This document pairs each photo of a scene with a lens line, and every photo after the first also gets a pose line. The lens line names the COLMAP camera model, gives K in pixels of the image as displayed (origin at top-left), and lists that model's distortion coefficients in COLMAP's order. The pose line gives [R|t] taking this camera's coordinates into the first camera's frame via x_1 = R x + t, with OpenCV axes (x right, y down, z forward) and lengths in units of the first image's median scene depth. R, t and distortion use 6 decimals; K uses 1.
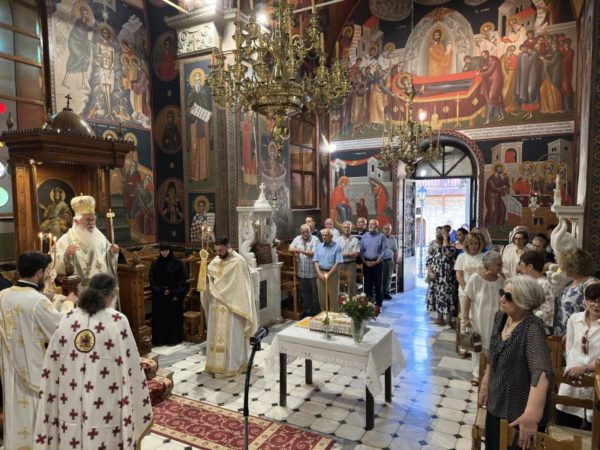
lens RADIAL K [[422.9, 0, 302.3], [0, 422.9, 230.1], [0, 0, 1]] dist [0.062566, -0.074811]
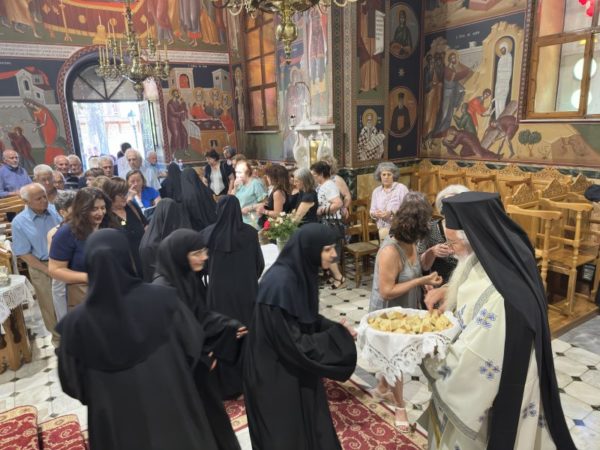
lens RADIAL K [[422.9, 0, 304.1], [0, 422.9, 223.9], [0, 0, 1]] dist [0.062566, -0.074811]
pose [[0.474462, -0.220481, 0.852217, -0.364967], [0.094677, 0.975290, 0.199612, -0.013267], [-0.875170, -0.014022, 0.483613, 0.239877]]
